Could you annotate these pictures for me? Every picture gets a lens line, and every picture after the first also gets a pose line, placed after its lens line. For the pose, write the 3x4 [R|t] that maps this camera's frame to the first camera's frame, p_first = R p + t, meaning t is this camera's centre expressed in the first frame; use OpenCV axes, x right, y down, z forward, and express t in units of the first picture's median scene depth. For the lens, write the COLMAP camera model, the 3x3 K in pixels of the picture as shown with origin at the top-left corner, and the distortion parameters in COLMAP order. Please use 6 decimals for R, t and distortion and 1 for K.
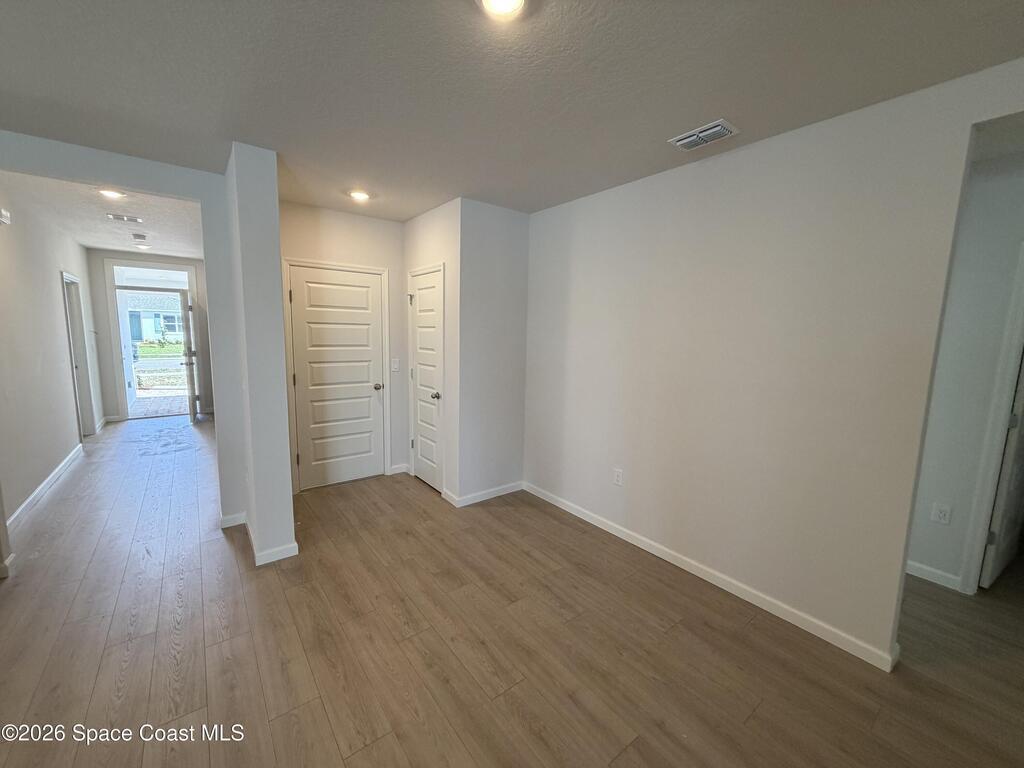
lens RADIAL K [[411.3, 0, 511.9], [0, 411.3, 381.6], [0, 0, 1]] dist [-0.007248, 0.001527]
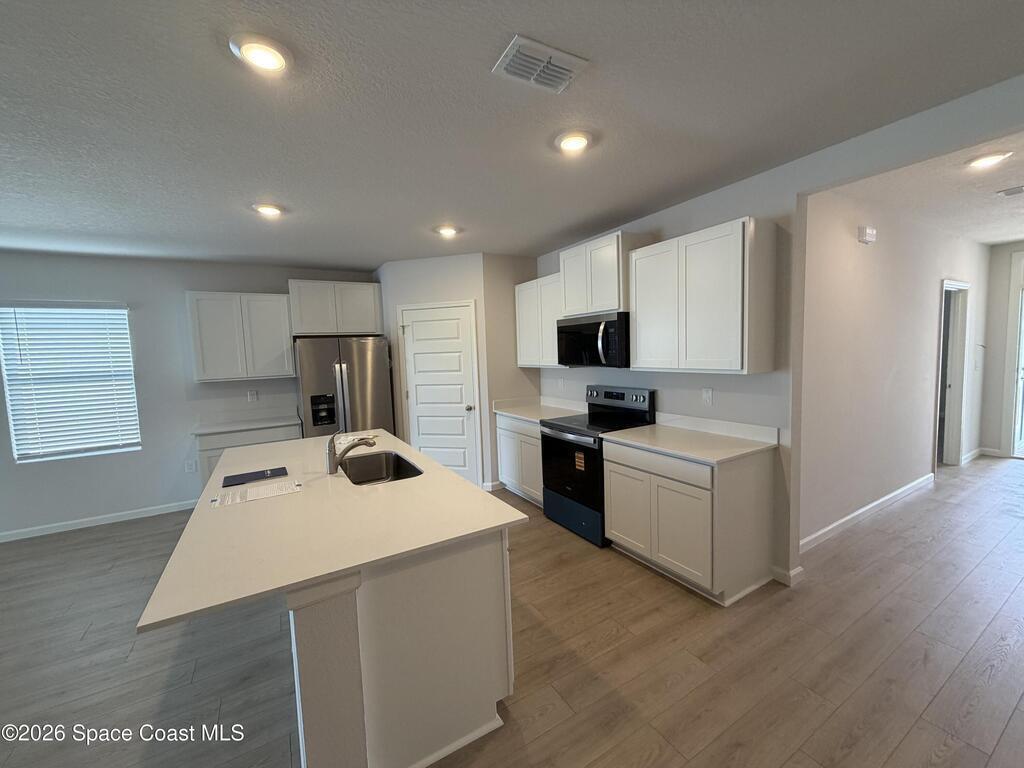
lens RADIAL K [[411.3, 0, 509.3], [0, 411.3, 386.8], [0, 0, 1]] dist [-0.007248, 0.001527]
pose [[-0.136578, 0.071196, -0.988068, -0.070044], [-0.087369, 0.992662, 0.083604, -0.027747], [0.986769, 0.097745, -0.129355, 0.191389]]
